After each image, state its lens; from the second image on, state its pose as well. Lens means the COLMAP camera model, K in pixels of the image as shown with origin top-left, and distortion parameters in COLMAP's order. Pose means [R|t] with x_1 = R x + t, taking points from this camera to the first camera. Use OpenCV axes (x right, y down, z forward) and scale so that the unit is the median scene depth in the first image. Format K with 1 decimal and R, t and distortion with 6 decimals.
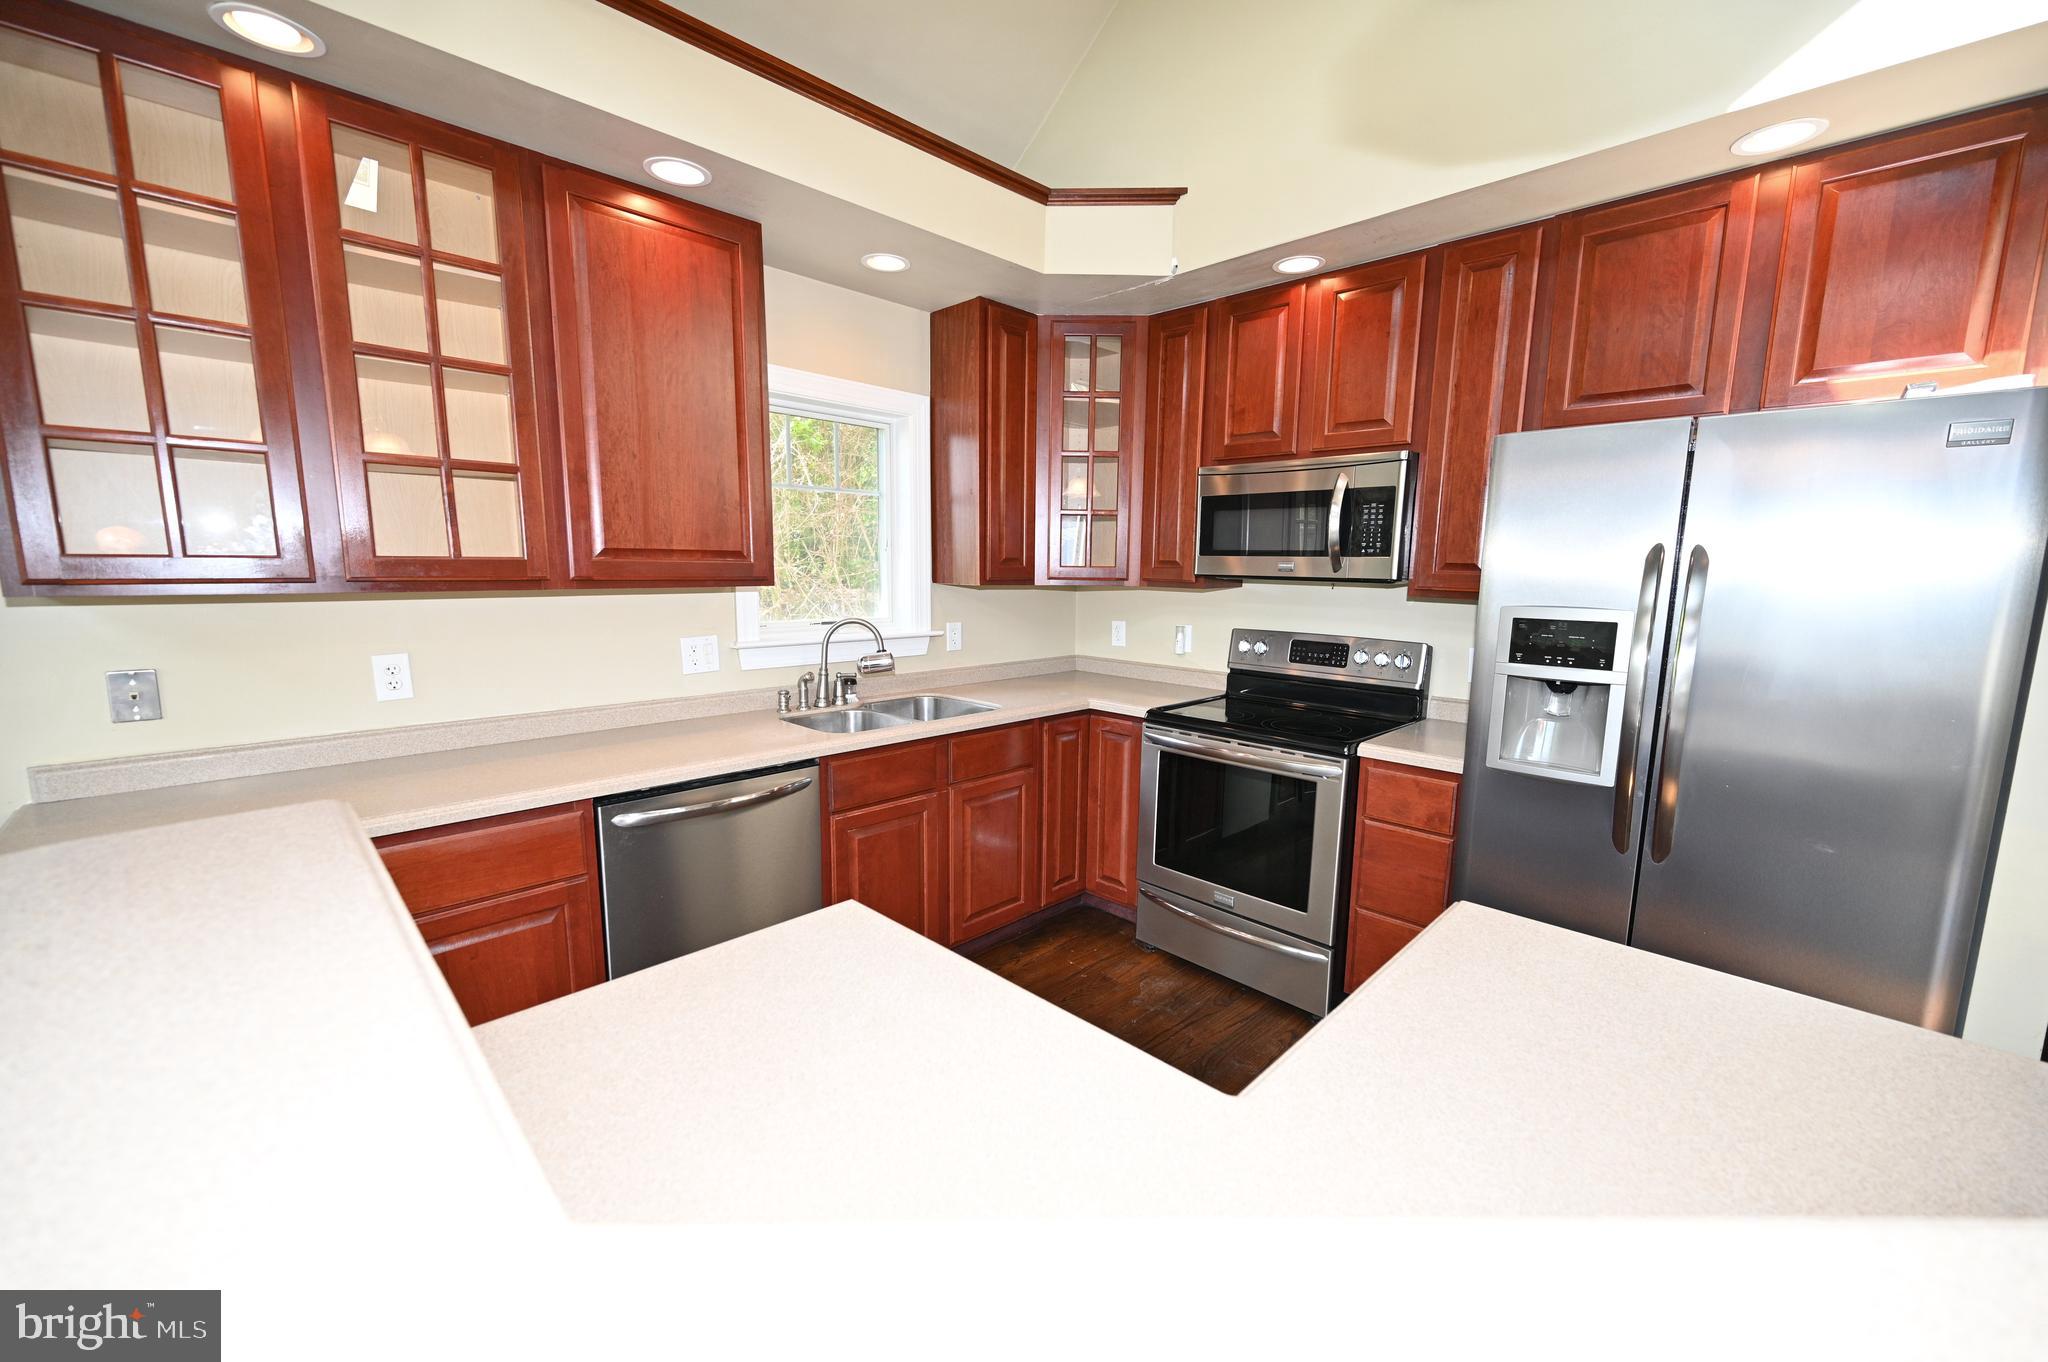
lens RADIAL K [[801.9, 0, 1022.8], [0, 801.9, 681.2], [0, 0, 1]] dist [-0.000974, -0.000337]
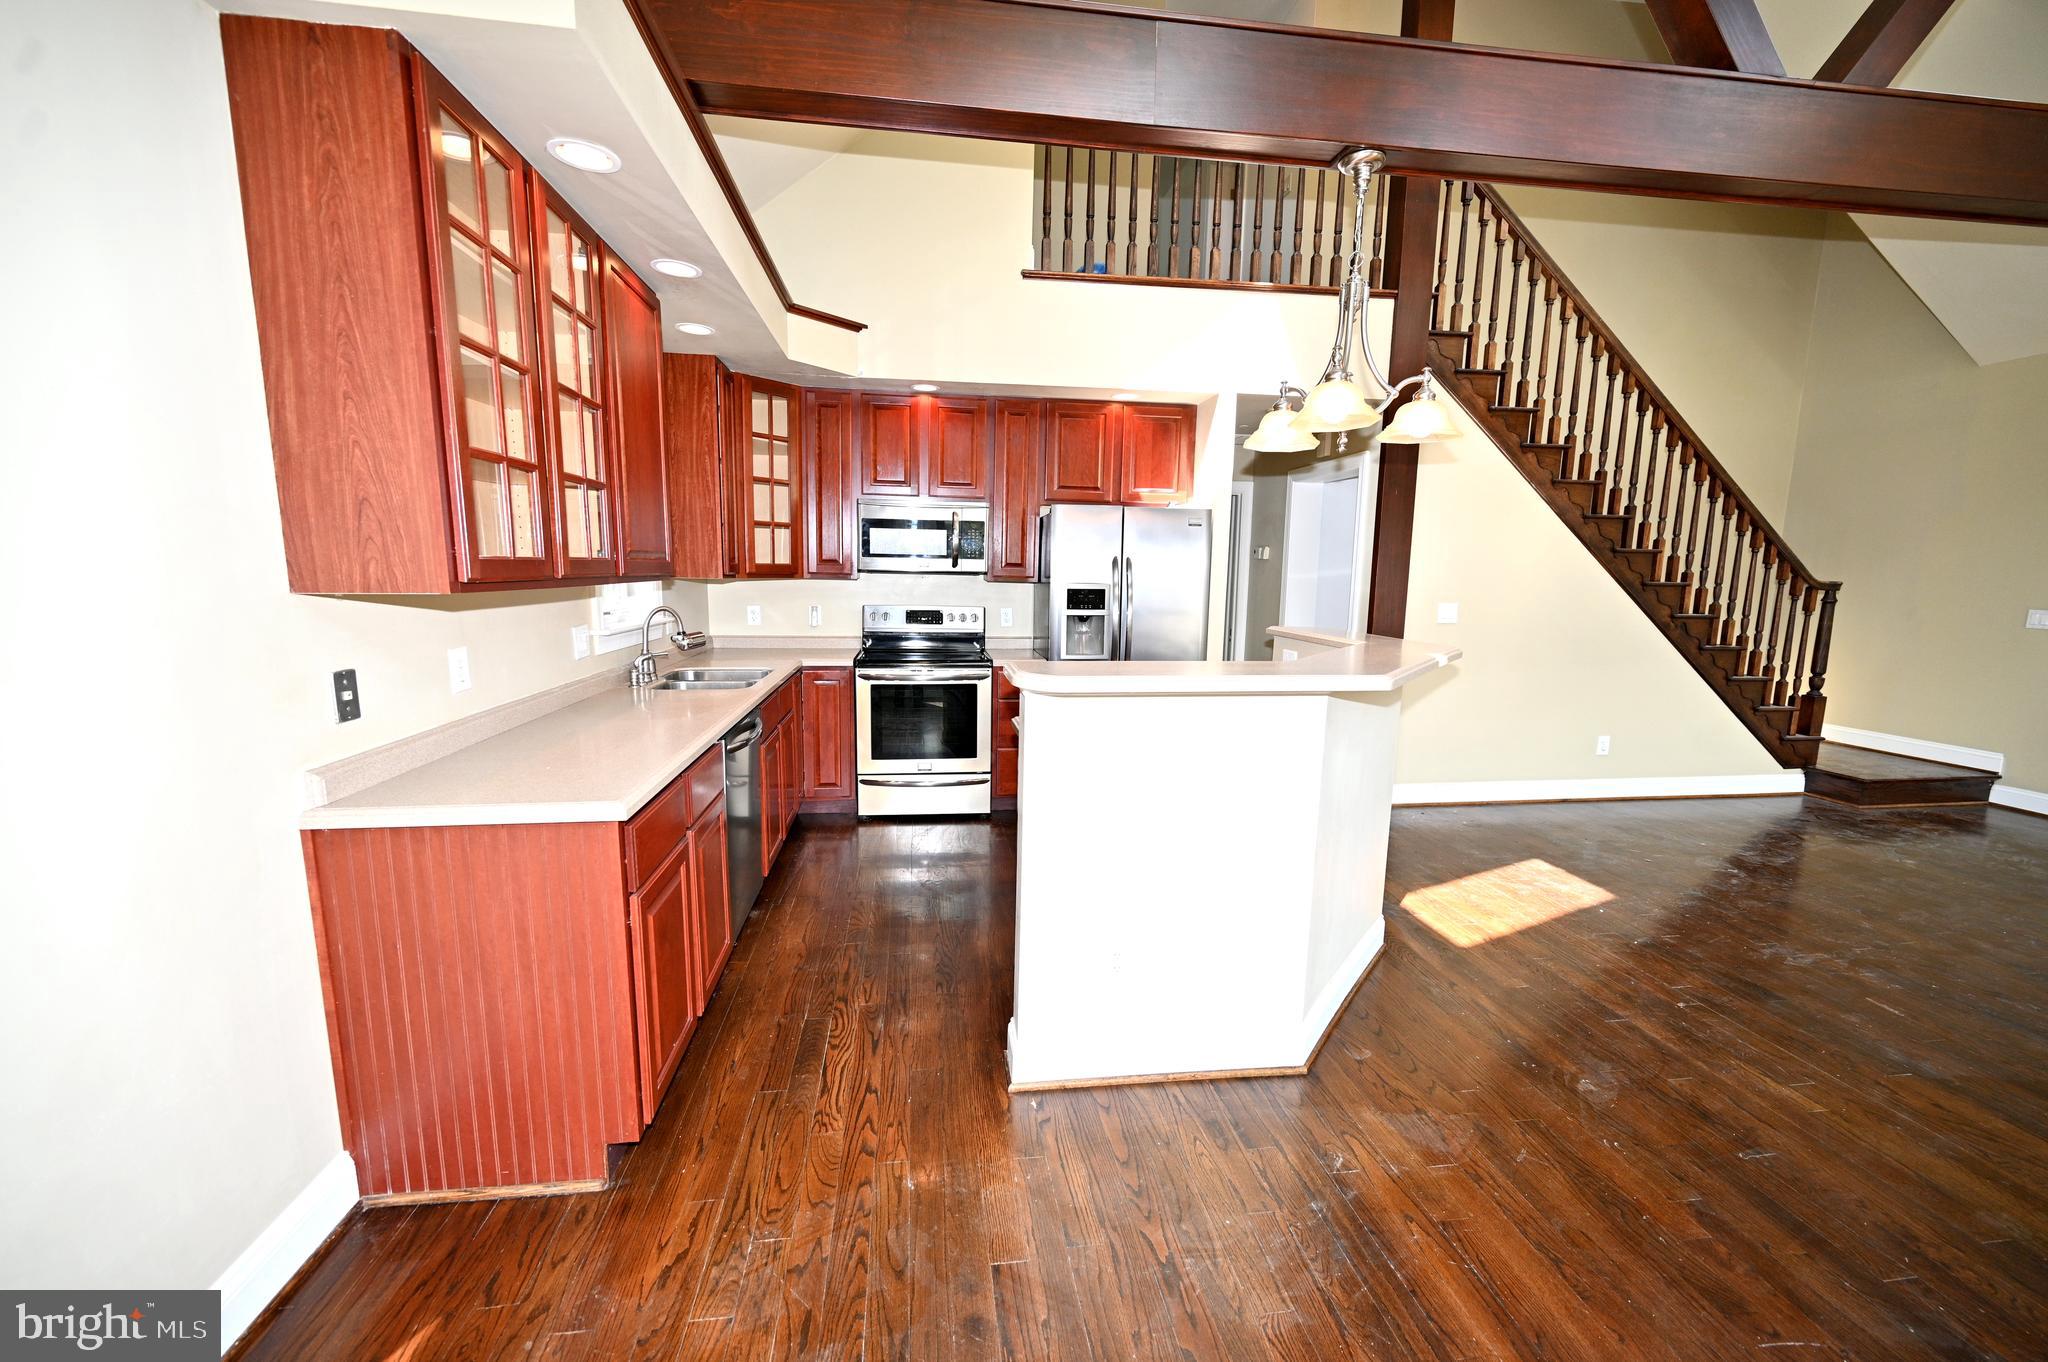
lens RADIAL K [[801.9, 0, 1021.1], [0, 801.9, 685.1], [0, 0, 1]] dist [-0.000974, -0.000337]
pose [[0.610606, -0.116362, 0.783339, -0.970147], [0.106402, 0.992232, 0.064453, 0.021966], [-0.784754, 0.043994, 0.618244, -0.196764]]
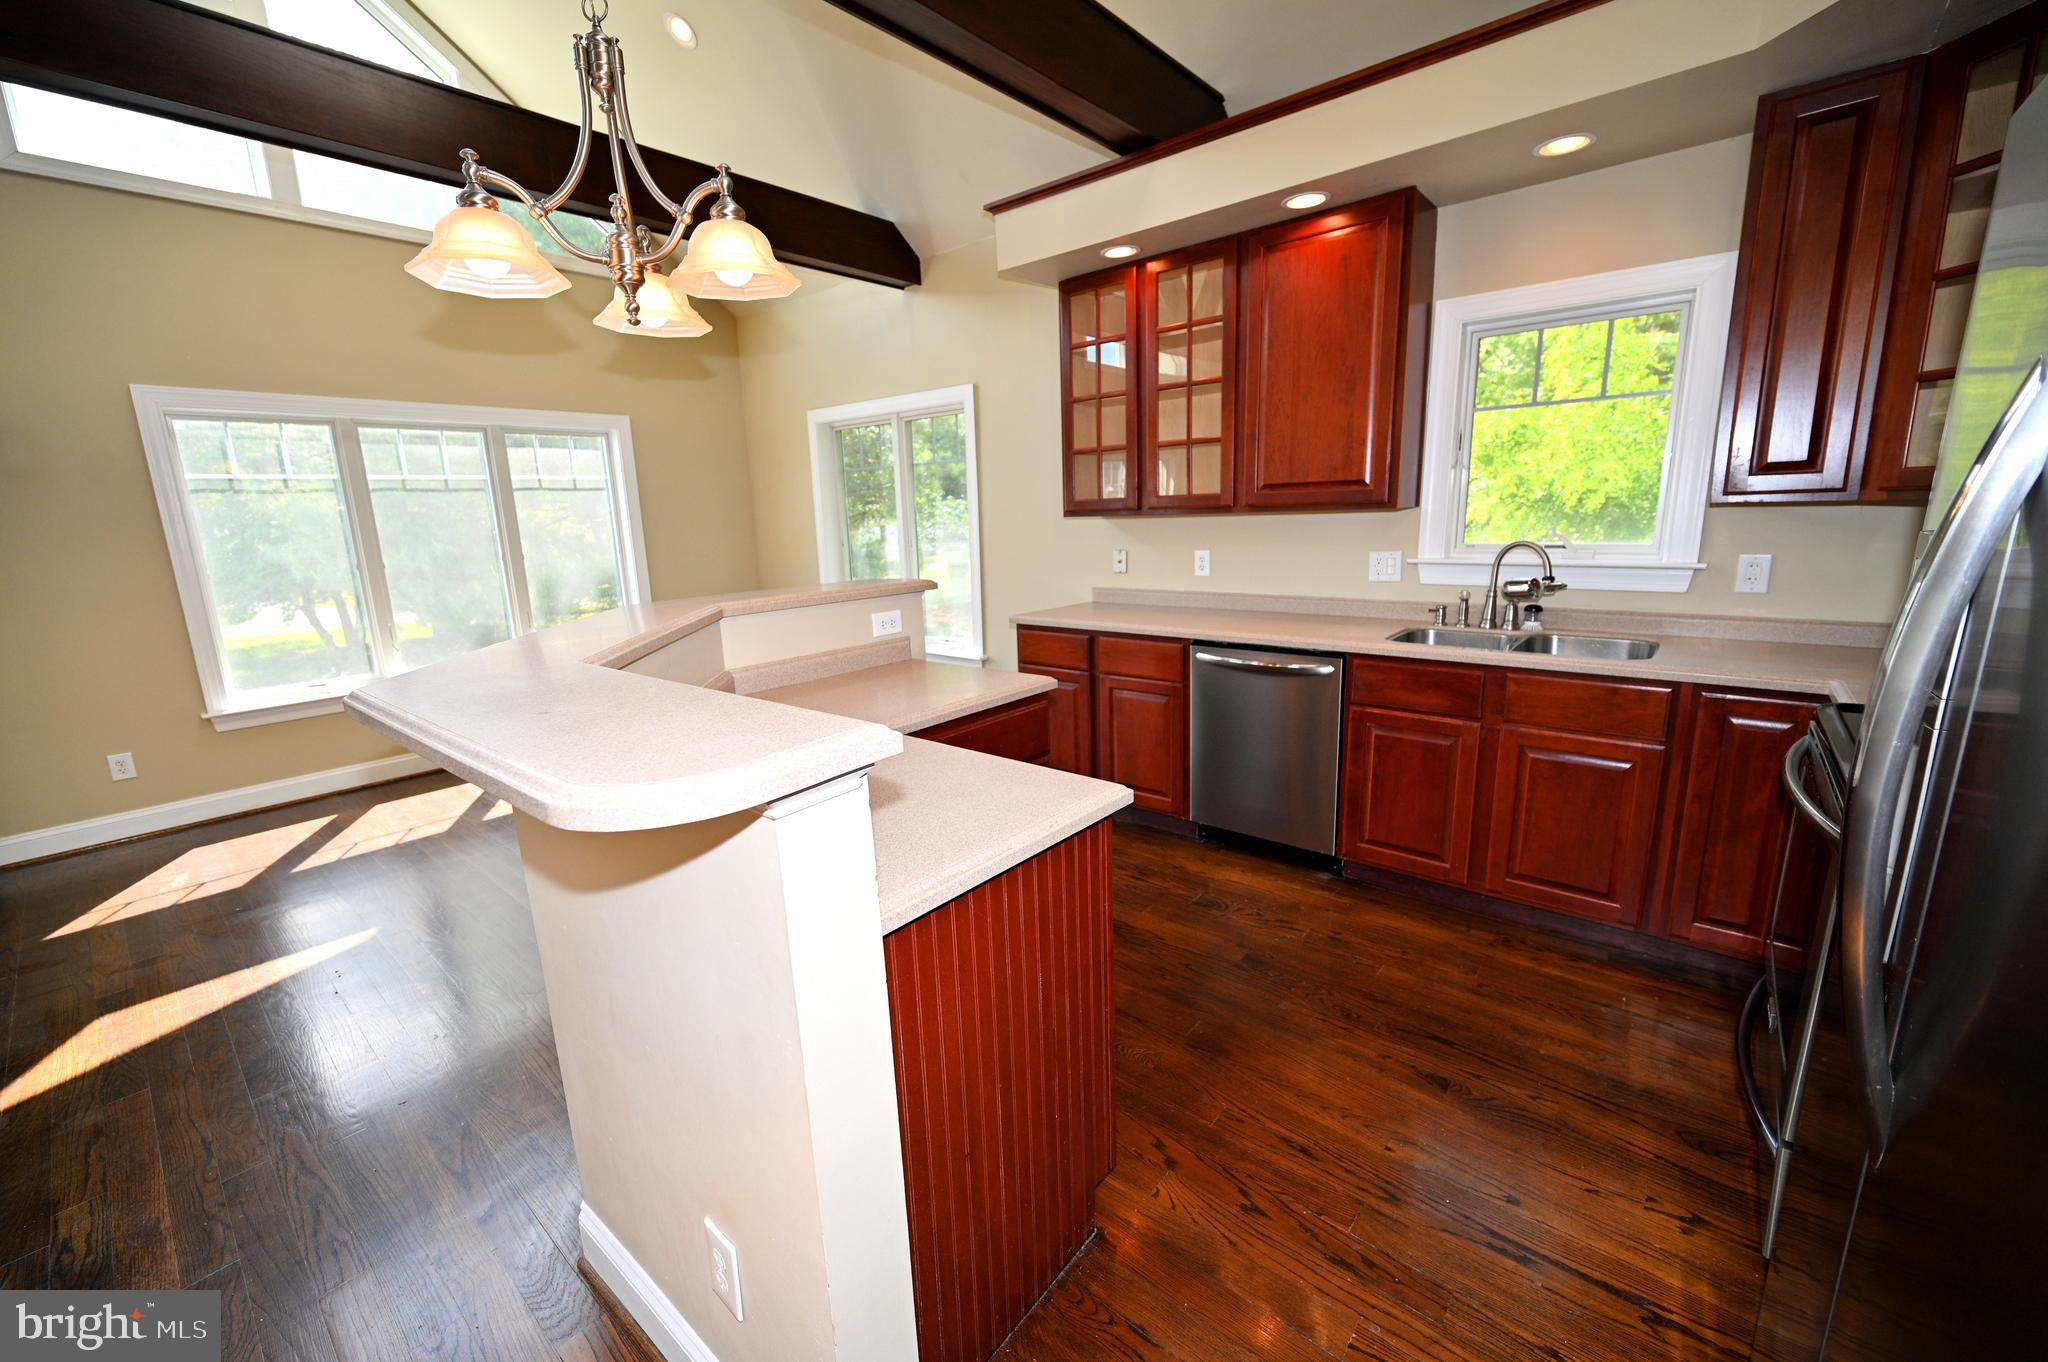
lens RADIAL K [[801.9, 0, 1021.4], [0, 801.9, 674.3], [0, 0, 1]] dist [-0.000974, -0.000337]
pose [[0.082440, 0.189003, -0.978510, 0.812898], [-0.109438, 0.977631, 0.179613, -0.033088], [0.990569, 0.092279, 0.101280, 0.368517]]
